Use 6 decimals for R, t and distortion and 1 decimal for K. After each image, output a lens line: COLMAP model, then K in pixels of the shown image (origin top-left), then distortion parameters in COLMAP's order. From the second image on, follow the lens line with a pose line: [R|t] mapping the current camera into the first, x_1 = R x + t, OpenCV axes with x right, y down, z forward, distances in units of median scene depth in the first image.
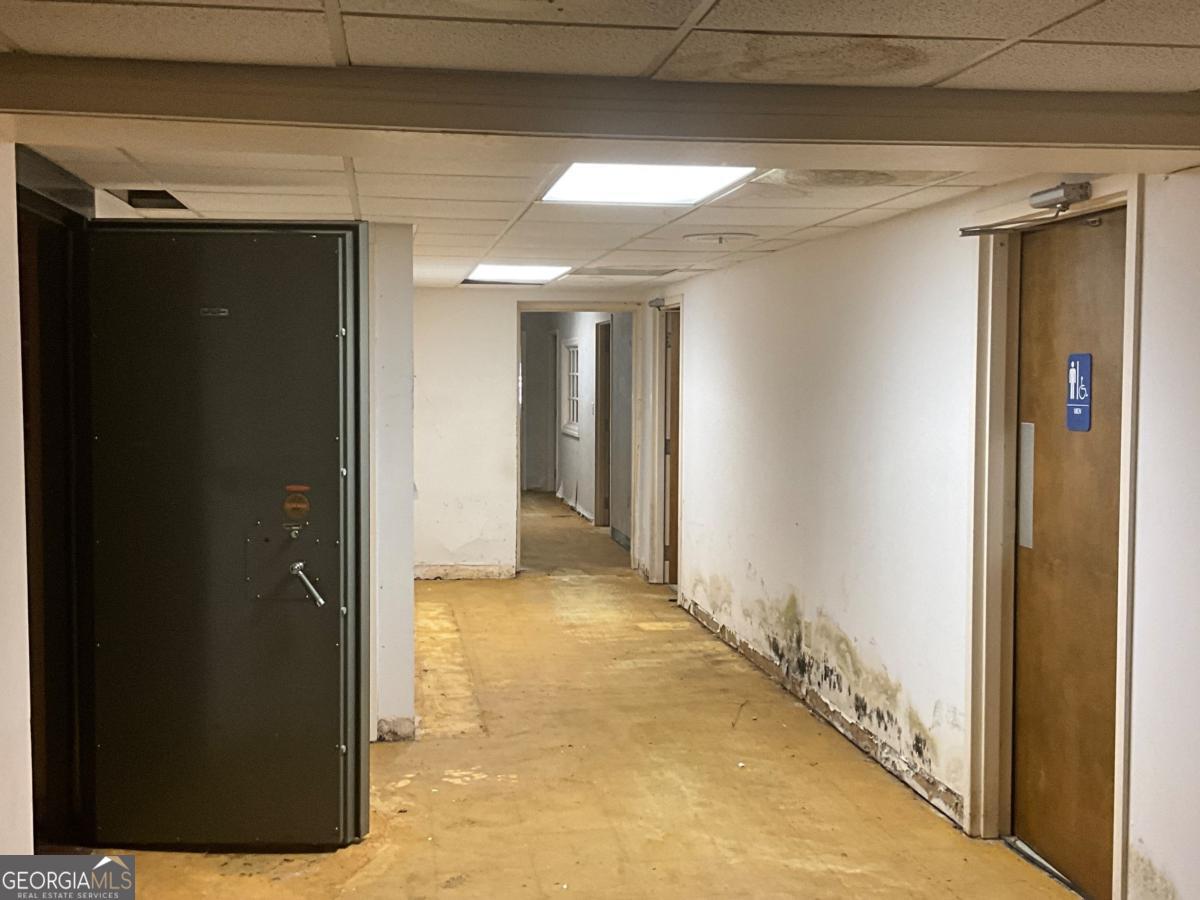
lens RADIAL K [[1358.2, 0, 597.1], [0, 1358.2, 449.4], [0, 0, 1]] dist [0.091074, 0.000000]
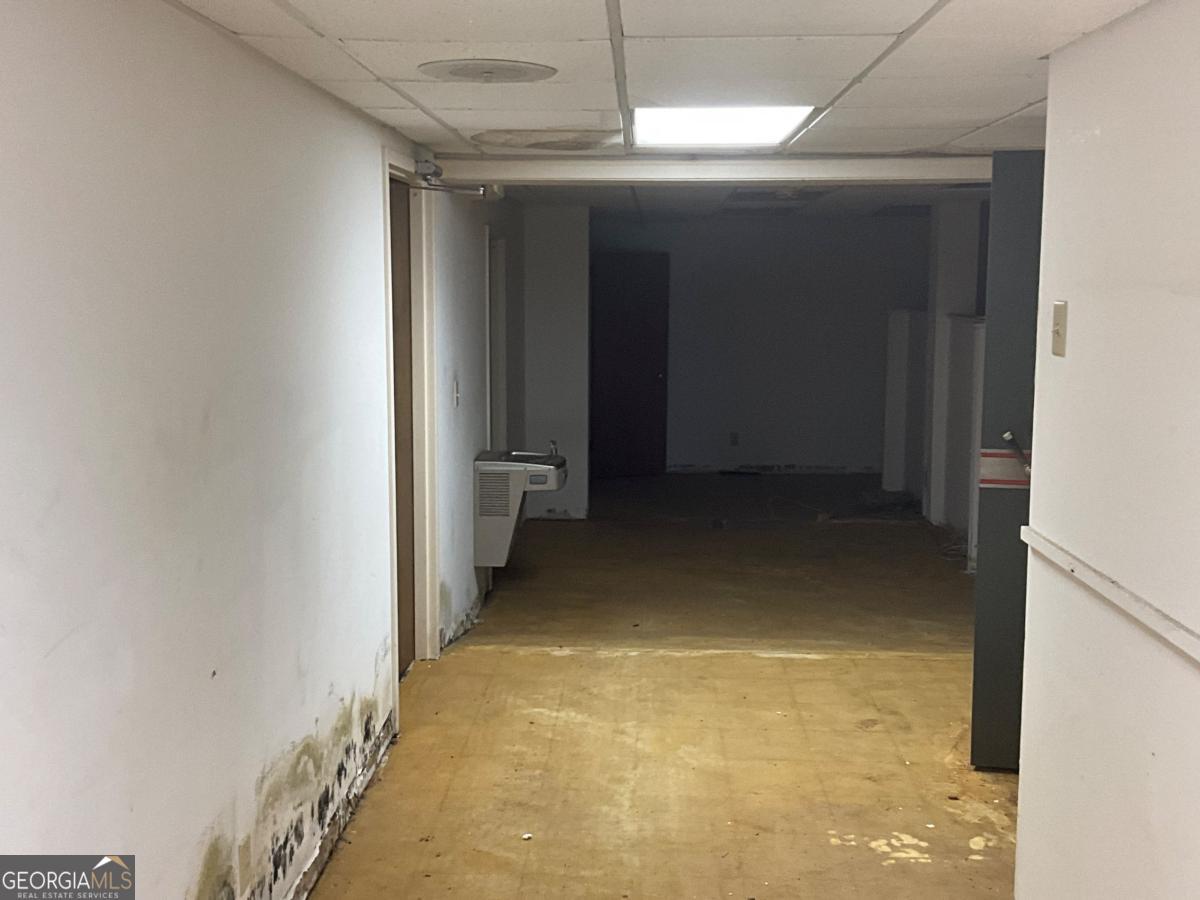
lens RADIAL K [[1358.2, 0, 595.4], [0, 1358.2, 452.6], [0, 0, 1]] dist [0.091074, 0.000000]
pose [[-0.982294, -0.030580, 0.184832, -0.071647], [0.004294, 0.982654, 0.185398, -0.129441], [-0.187295, 0.182910, -0.965124, 1.897617]]
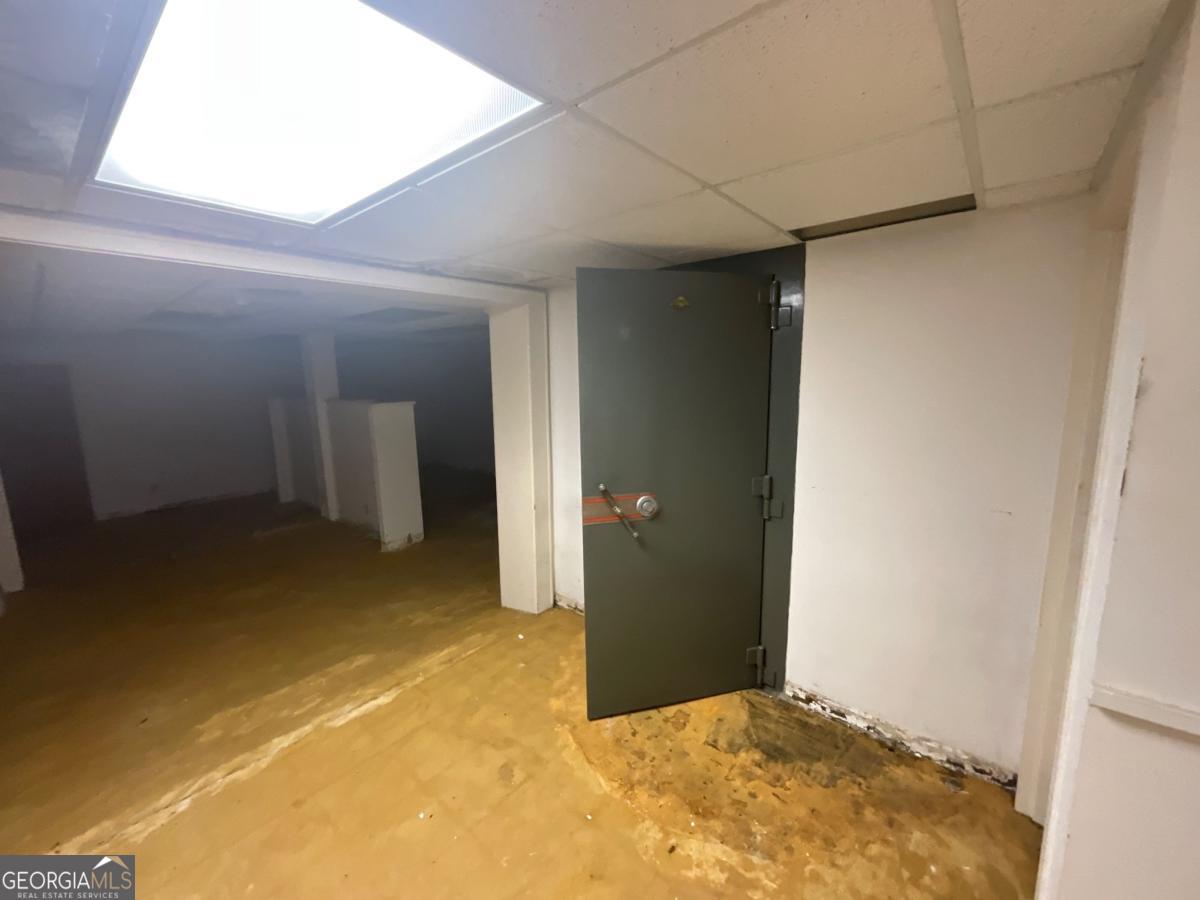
lens RADIAL K [[483.6, 0, 602.1], [0, 483.6, 448.9], [0, 0, 1]] dist [0.000864, -0.000670]
pose [[-0.749830, 0.110213, -0.652386, 0.088169], [-0.019863, 0.981834, 0.188700, -0.078552], [0.661332, 0.154451, -0.734020, 1.187830]]
